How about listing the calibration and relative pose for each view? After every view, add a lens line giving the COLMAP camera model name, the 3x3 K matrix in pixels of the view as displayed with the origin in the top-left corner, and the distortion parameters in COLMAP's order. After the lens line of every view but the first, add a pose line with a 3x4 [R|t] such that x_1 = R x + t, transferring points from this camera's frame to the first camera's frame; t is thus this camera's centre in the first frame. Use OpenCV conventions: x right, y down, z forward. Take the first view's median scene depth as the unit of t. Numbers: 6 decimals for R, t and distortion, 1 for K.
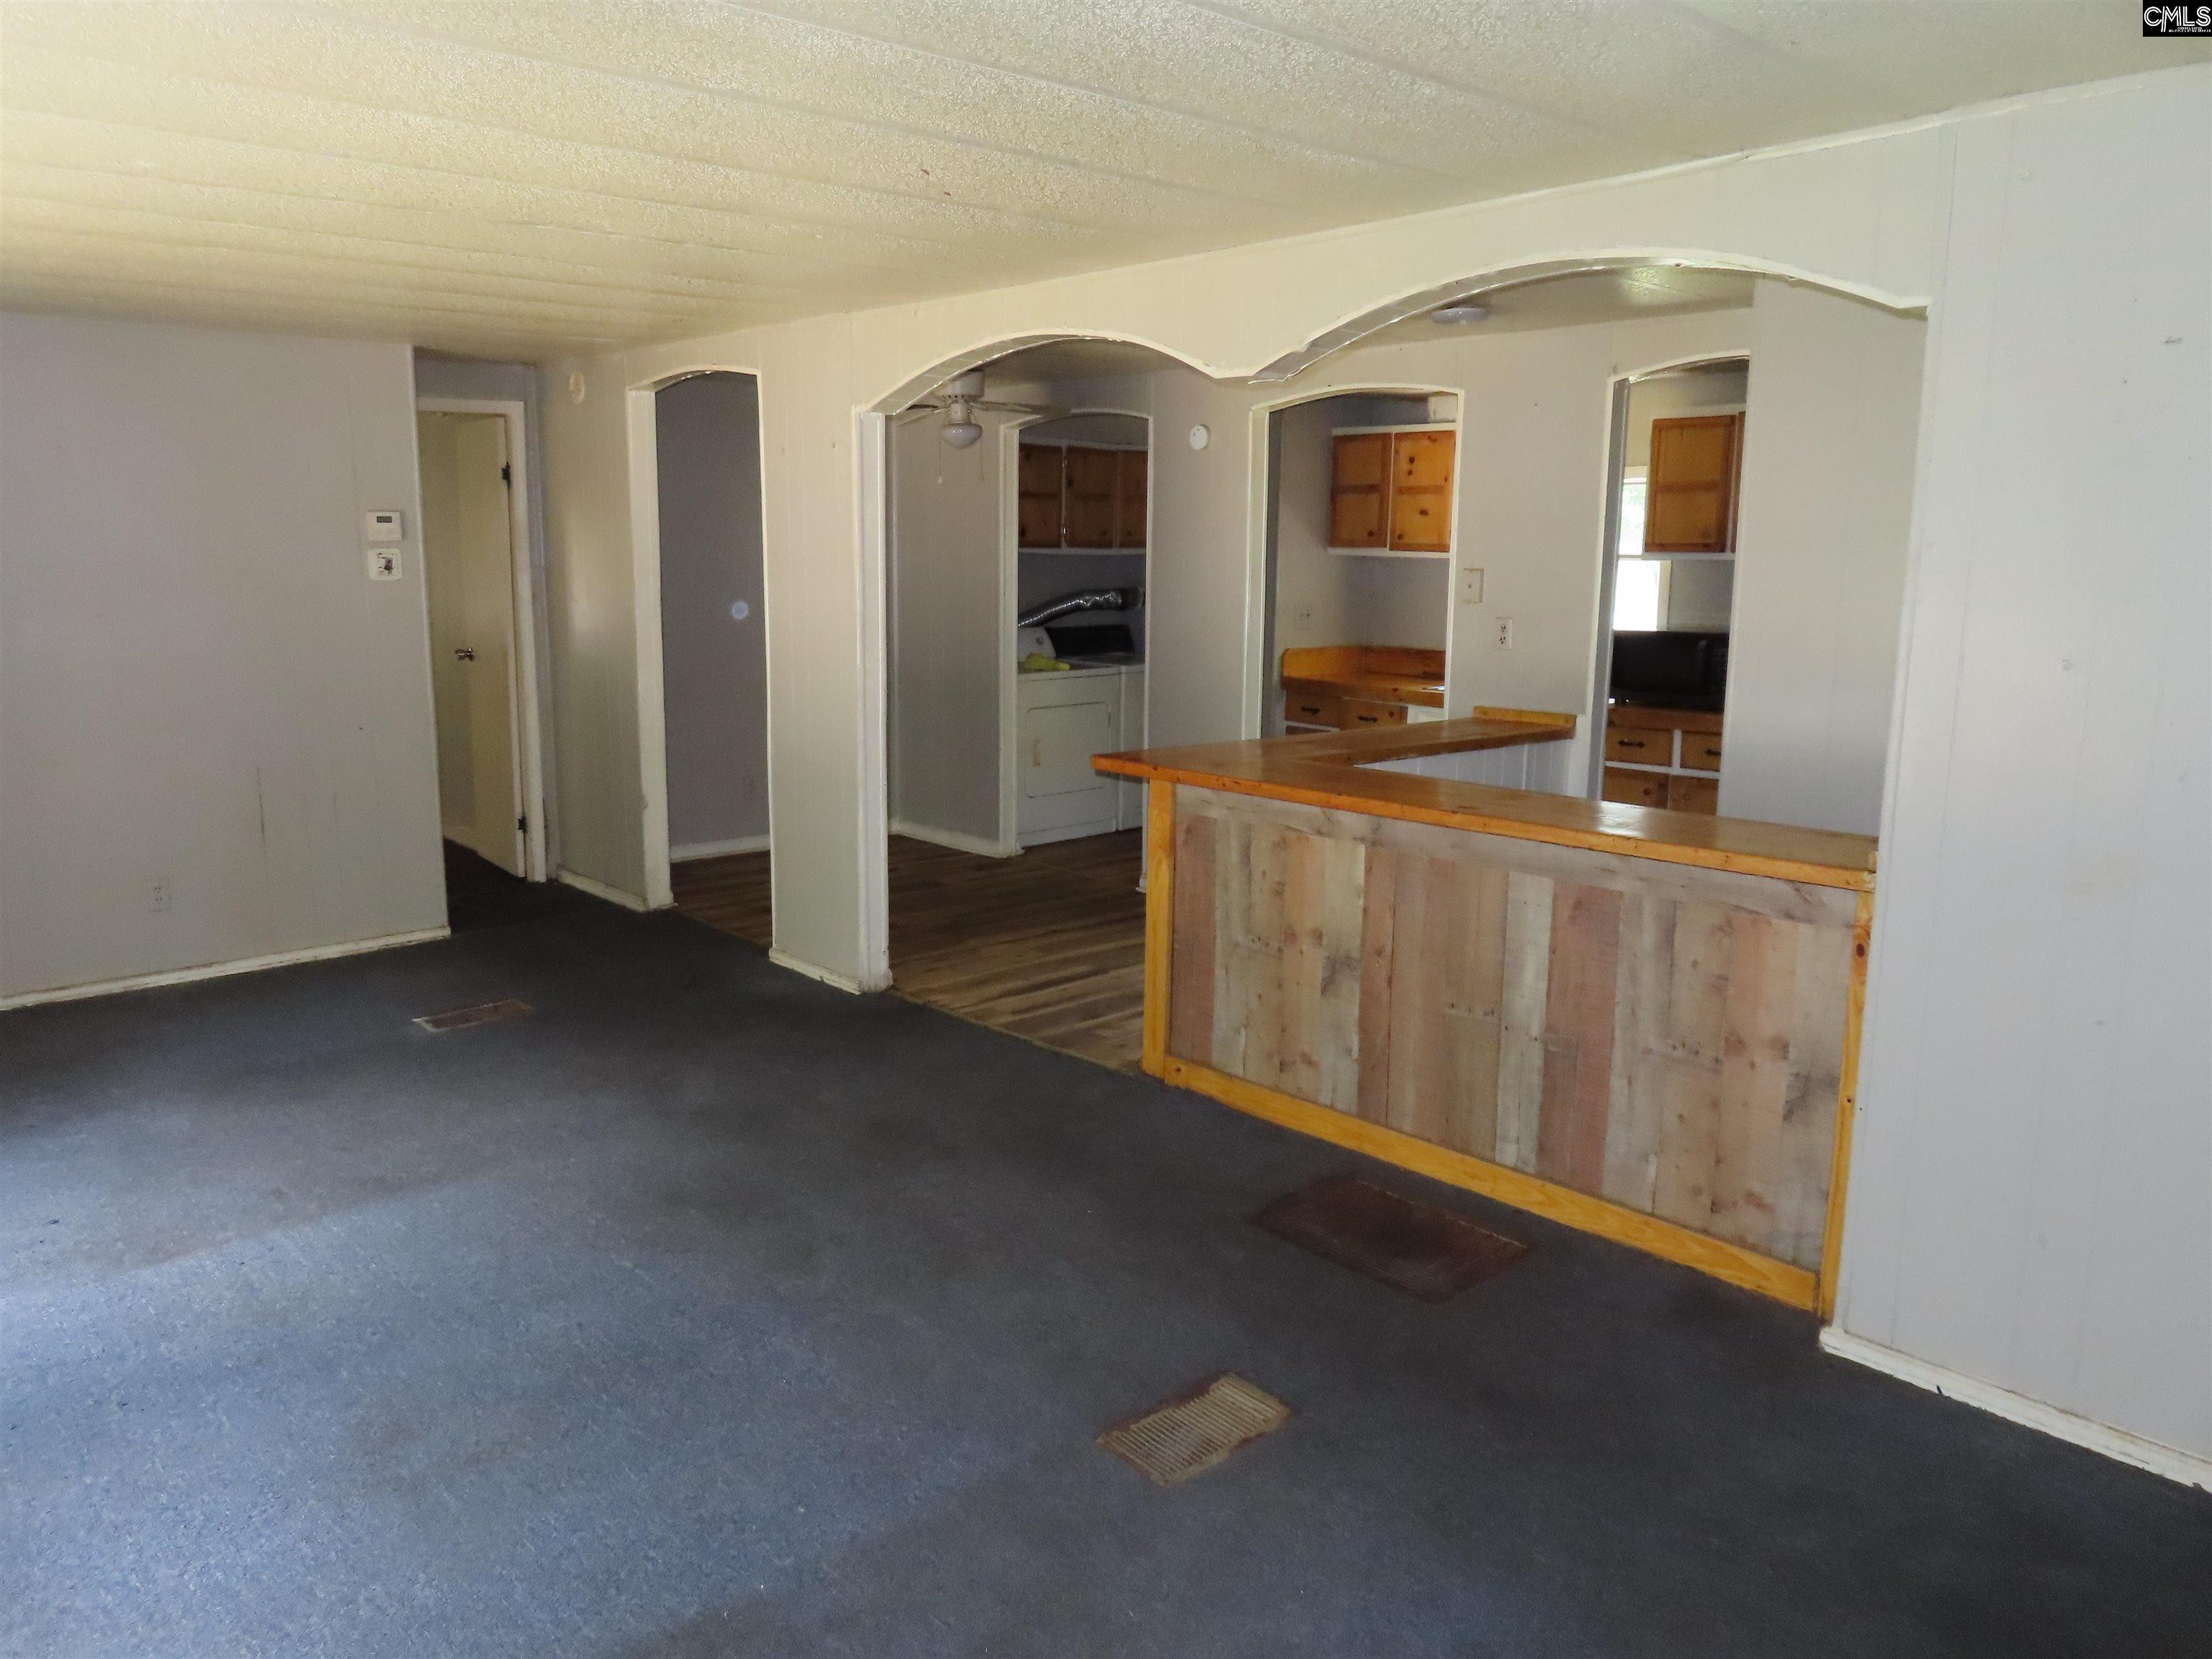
lens RADIAL K [[1582.6, 0, 1106.0], [0, 1582.6, 829.5], [0, 0, 1]] dist [-0.011179, 0.003827]
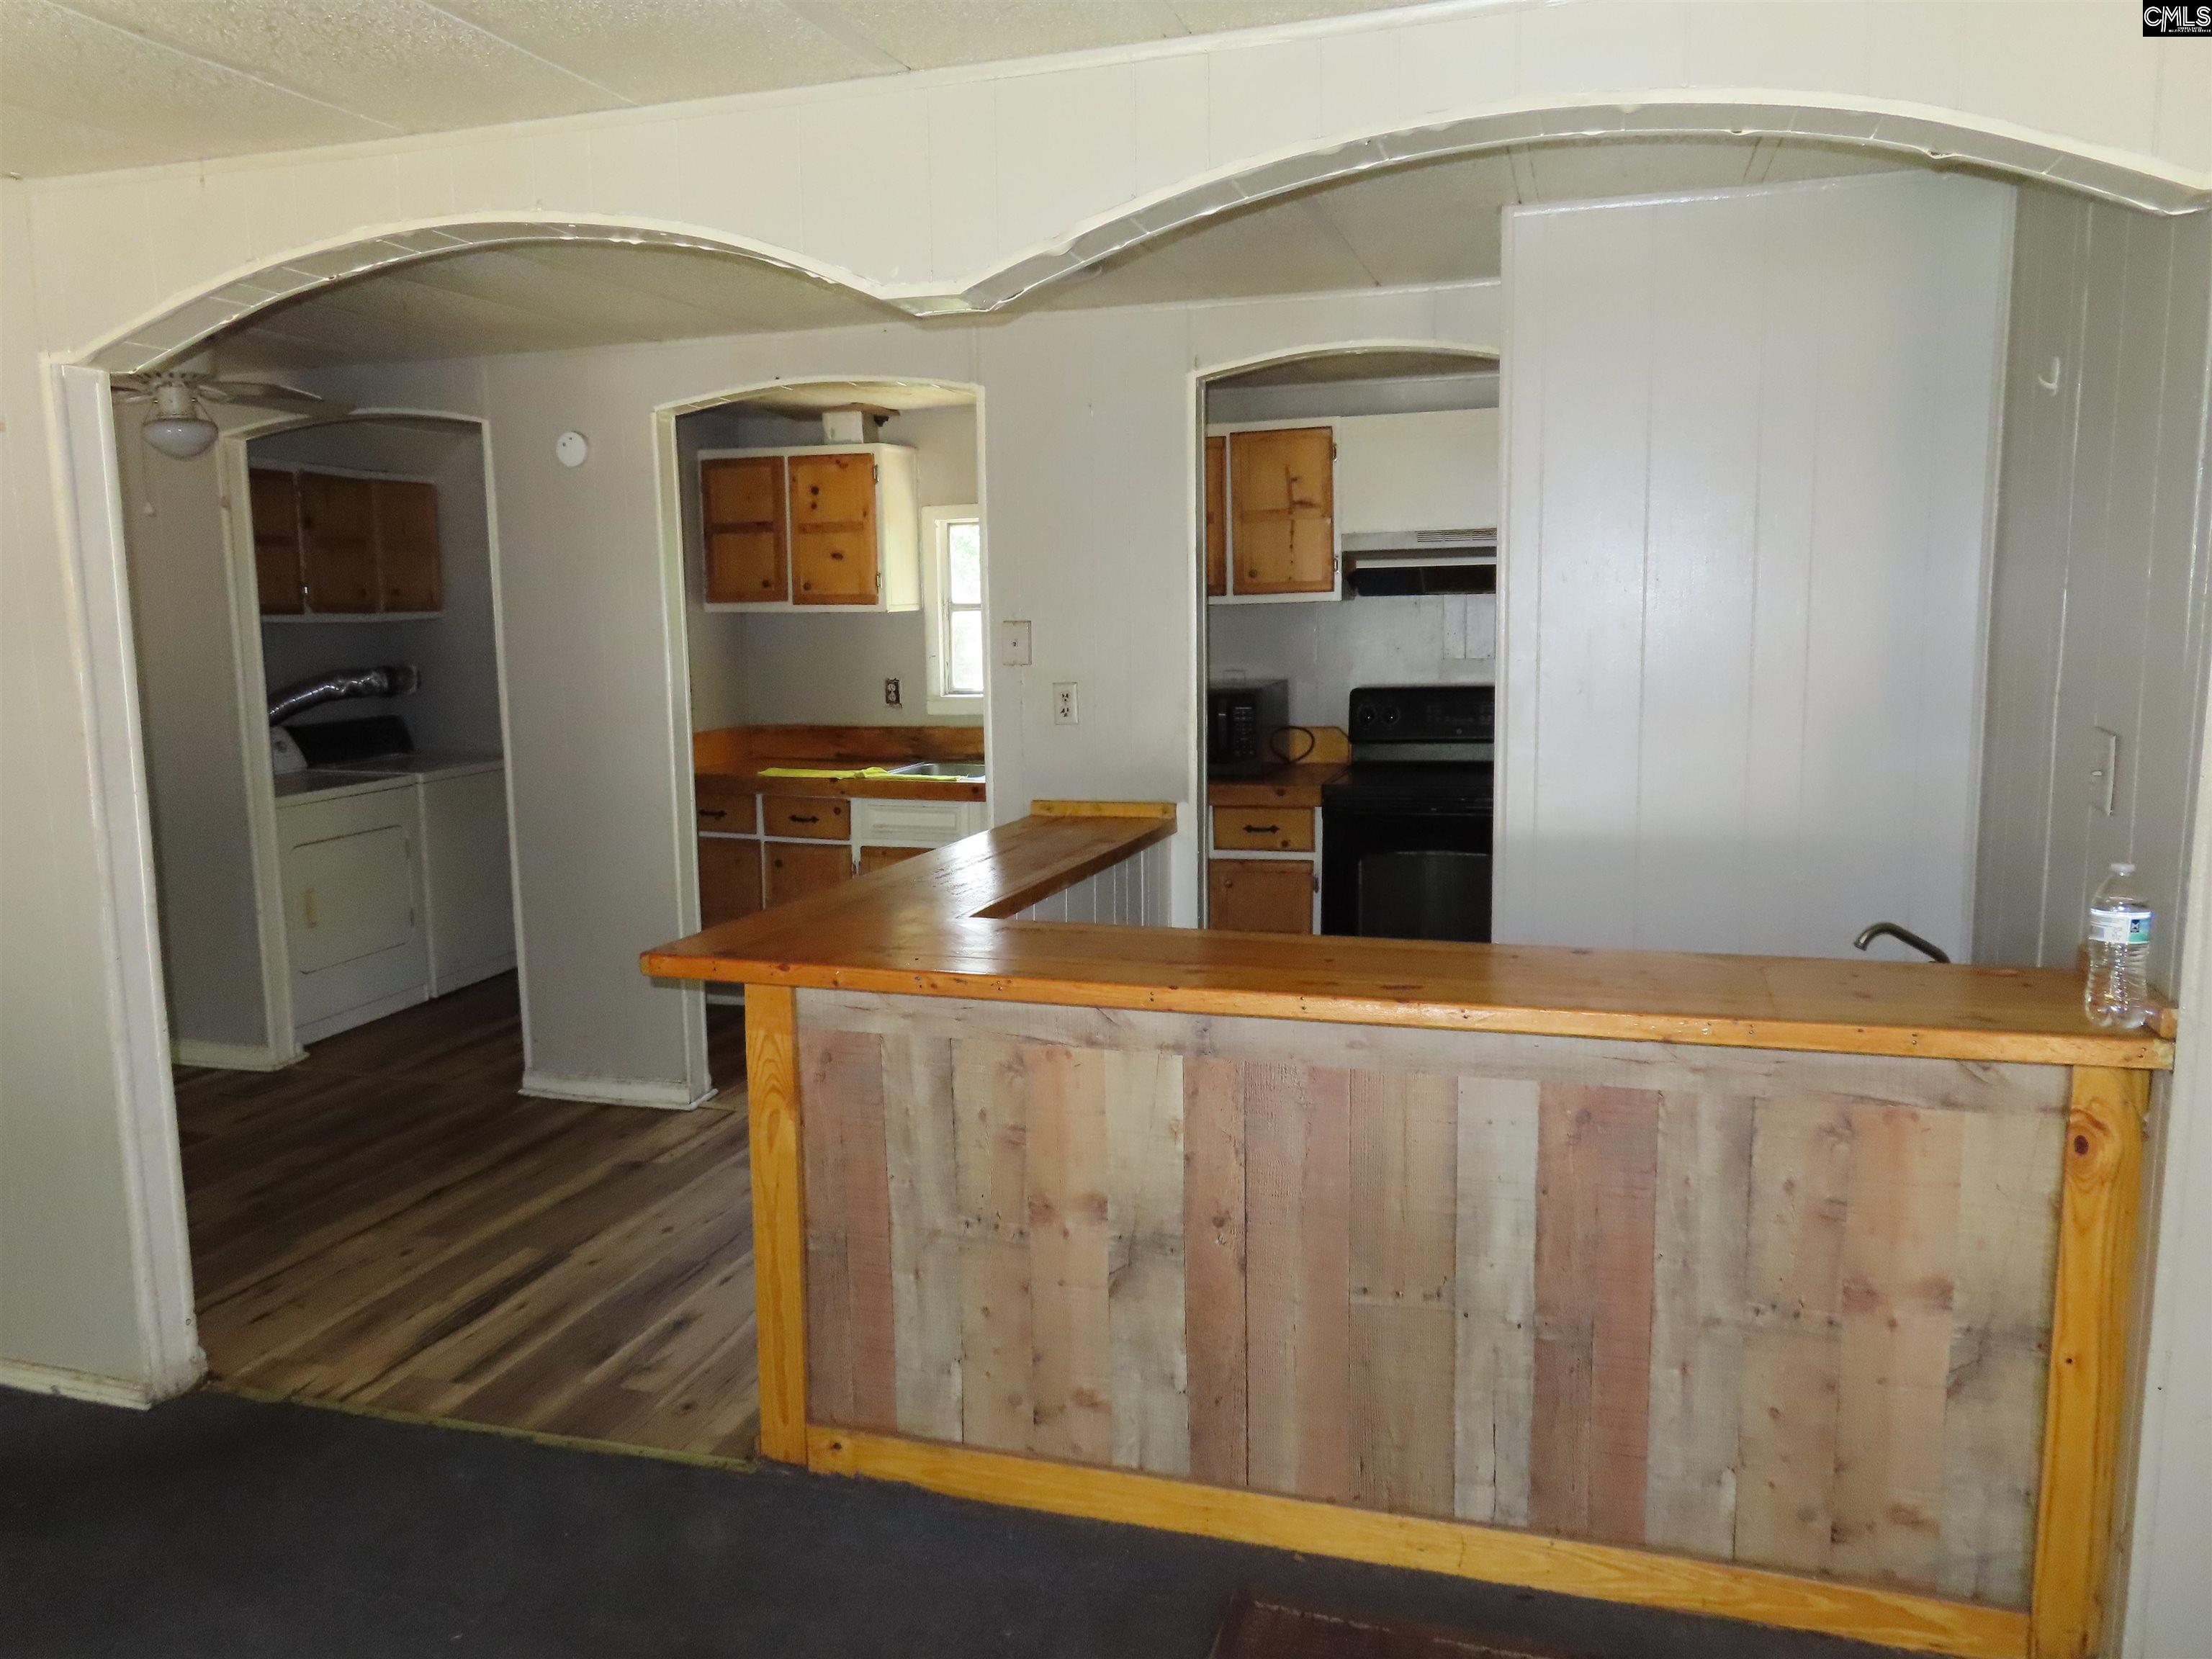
lens RADIAL K [[1582.6, 0, 1106.0], [0, 1582.6, 829.5], [0, 0, 1]] dist [-0.011179, 0.003827]
pose [[0.864724, -0.092452, 0.493664, -0.153660], [0.111258, 0.993753, -0.008778, -0.072515], [-0.489769, 0.062515, 0.869608, 0.436845]]
